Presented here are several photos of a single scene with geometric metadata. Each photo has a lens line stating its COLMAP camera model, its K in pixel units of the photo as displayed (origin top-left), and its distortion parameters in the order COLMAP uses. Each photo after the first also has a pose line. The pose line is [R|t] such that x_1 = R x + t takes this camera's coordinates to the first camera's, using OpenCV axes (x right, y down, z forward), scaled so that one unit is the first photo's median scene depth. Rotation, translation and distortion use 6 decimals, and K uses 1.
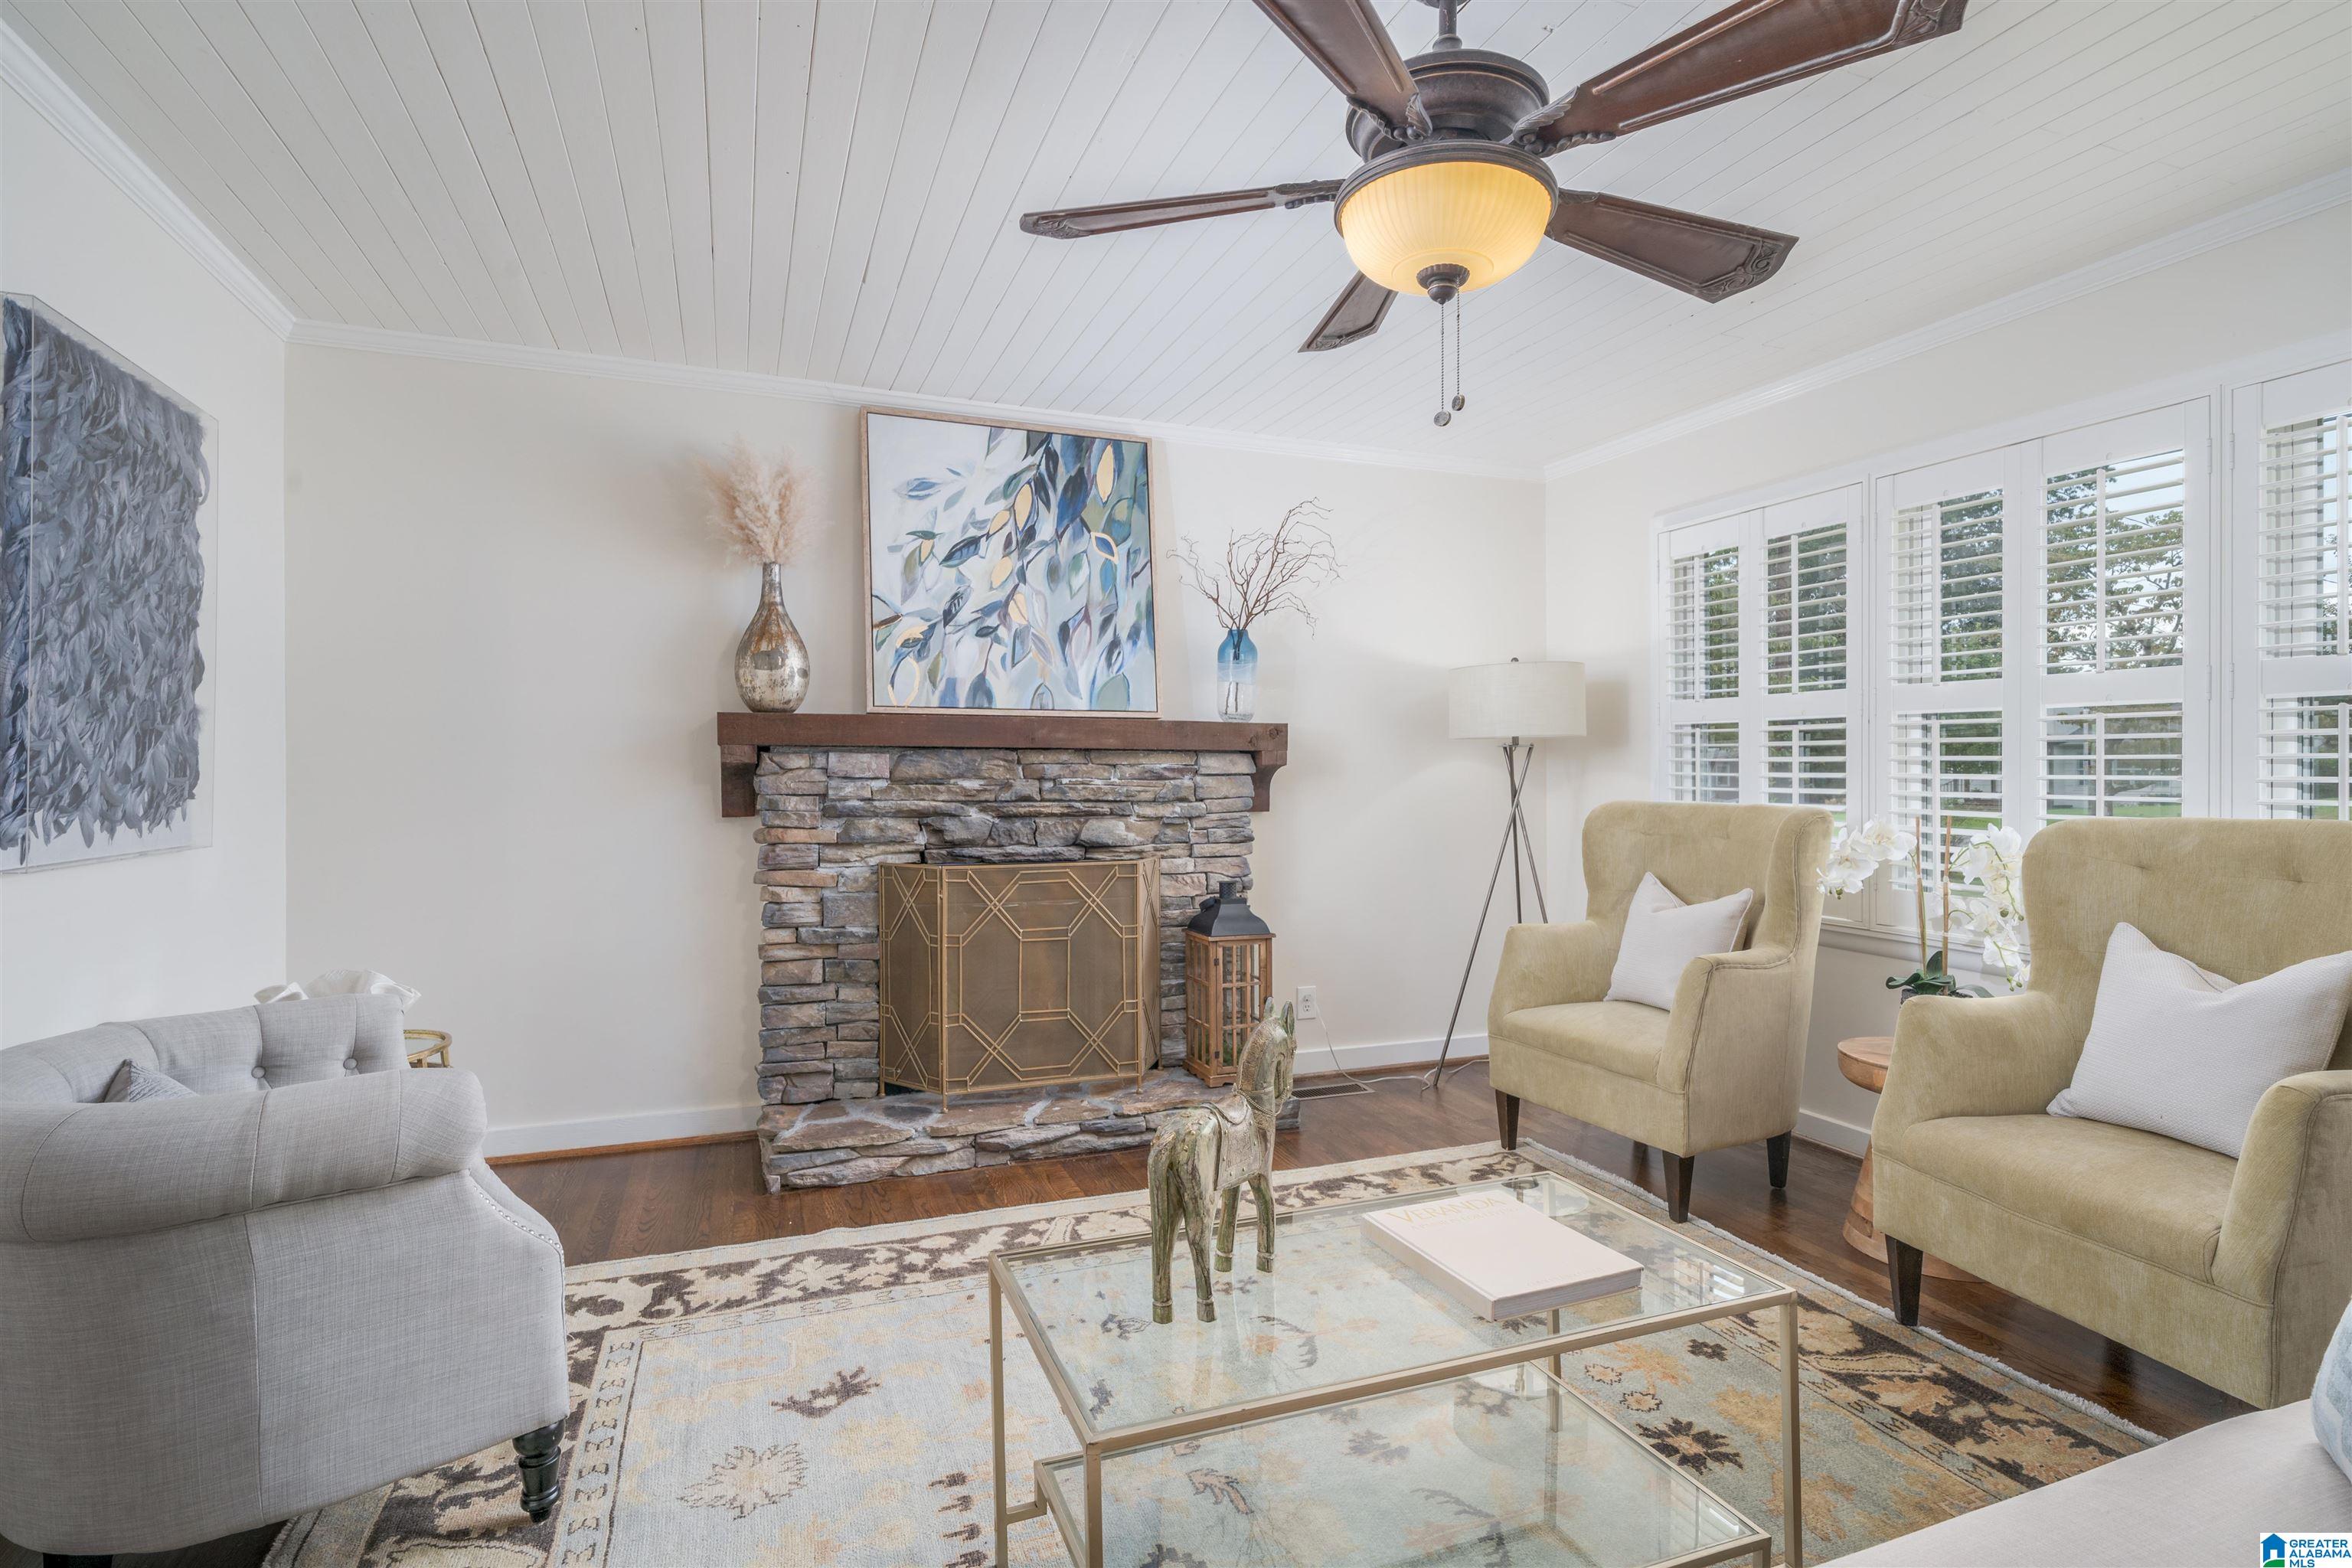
lens RADIAL K [[1135.0, 0, 1172.5], [0, 1135.0, 773.4], [0, 0, 1]] dist [0.001180, -0.000053]
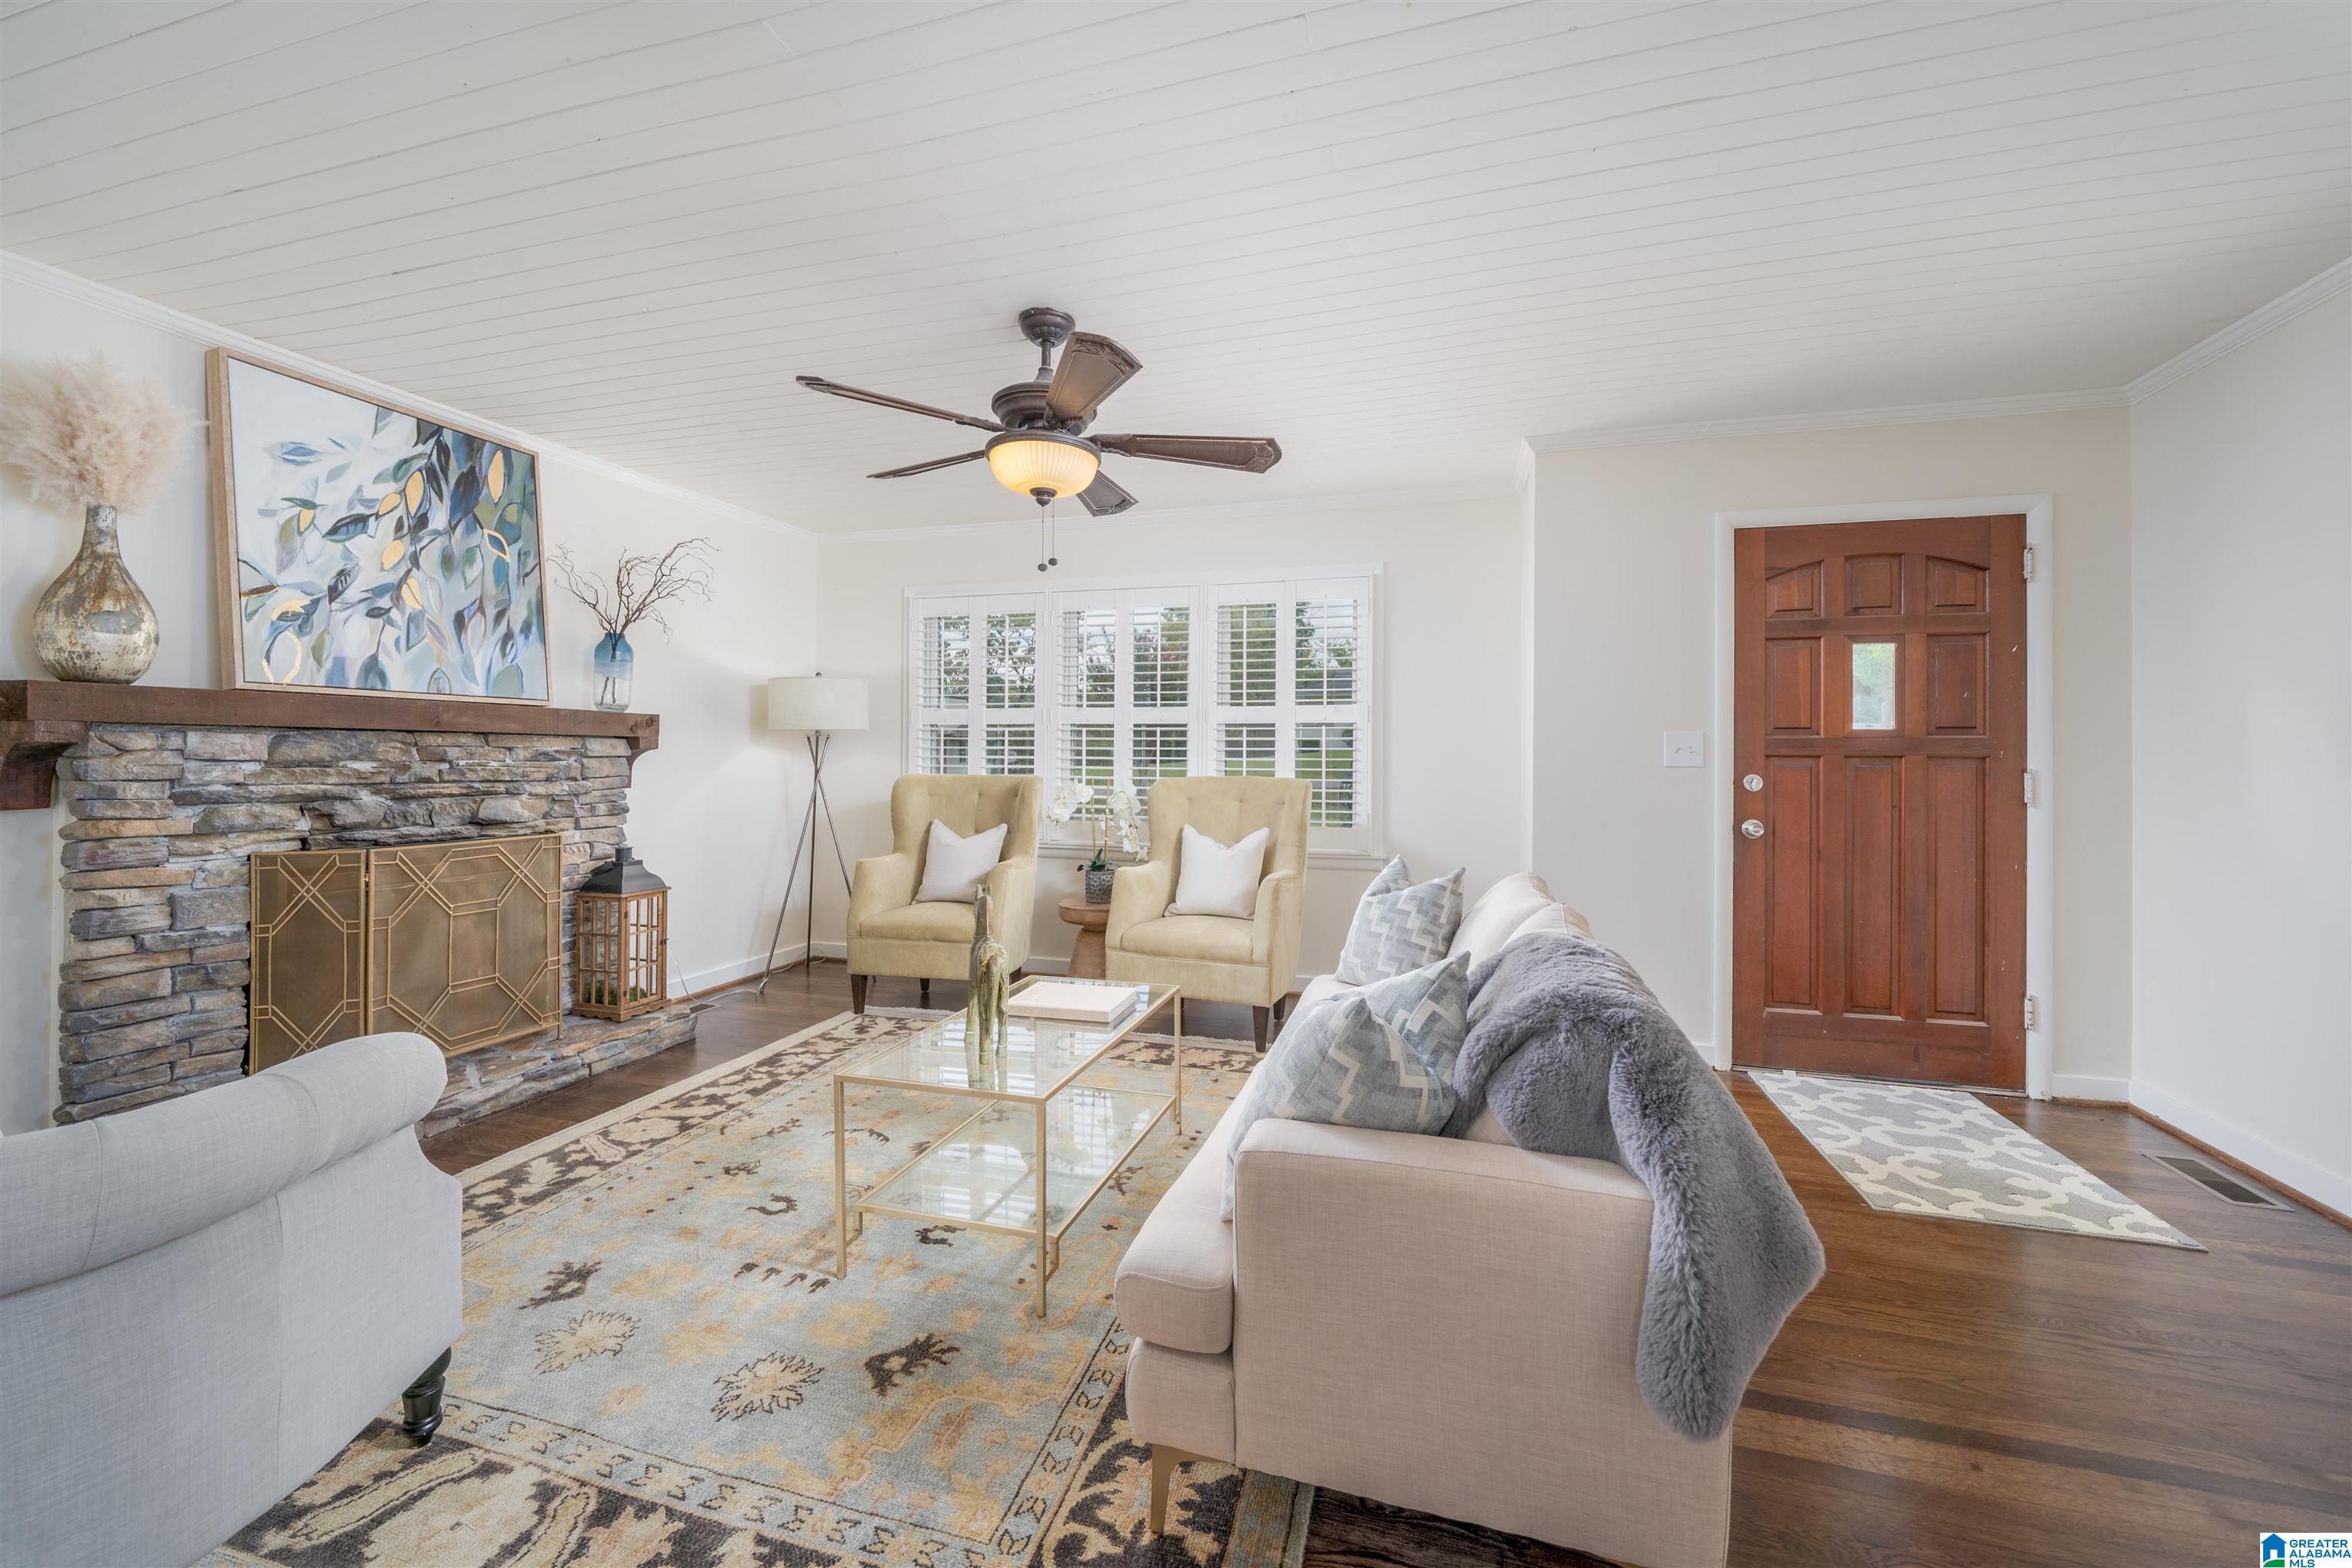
lens RADIAL K [[945.8, 0, 1179.0], [0, 945.8, 752.3], [0, 0, 1]] dist [-0.000263, 0.000088]
pose [[0.604490, 0.003825, 0.796604, -0.404972], [-0.001135, 0.999992, -0.003940, -0.000378], [-0.796612, 0.001478, 0.604489, -0.058079]]
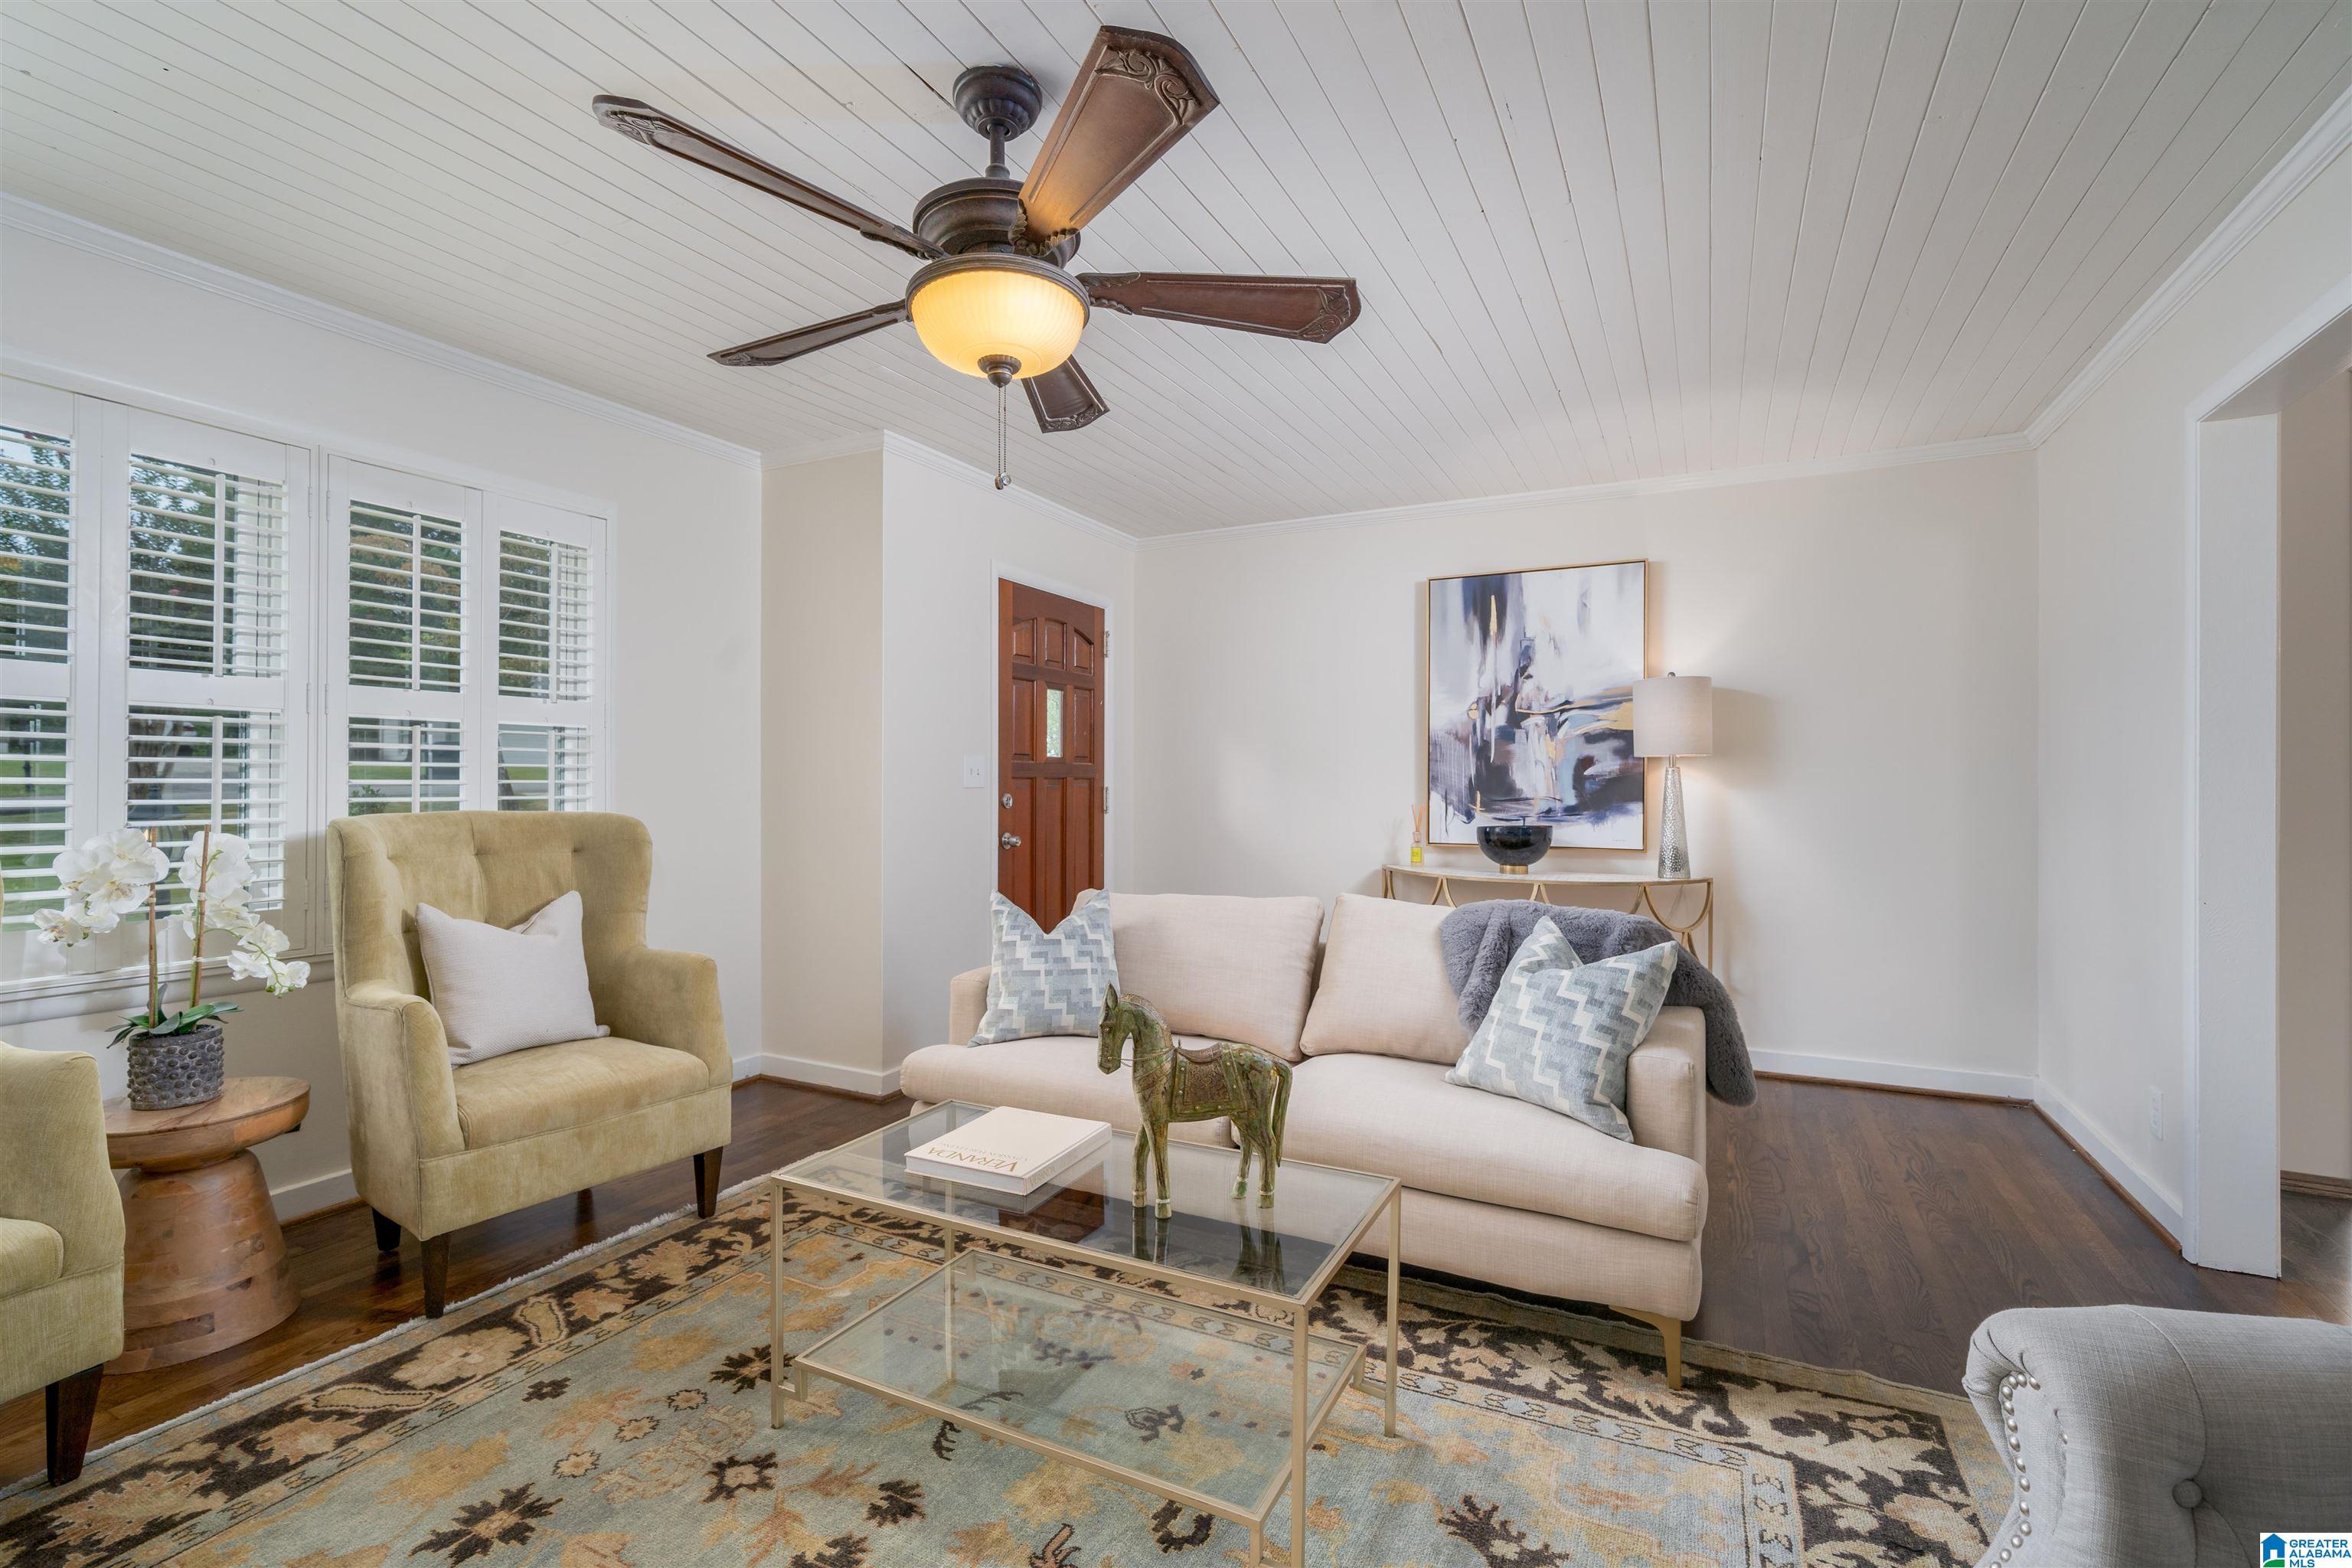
lens RADIAL K [[1045.7, 0, 1176.0], [0, 1045.7, 784.0], [0, 0, 1]] dist [-0.000796, -0.000042]
pose [[-0.671679, -0.007540, 0.740804, -0.326580], [-0.003516, 0.999969, 0.006989, -0.002310], [-0.740834, 0.002089, -0.671685, 0.750696]]
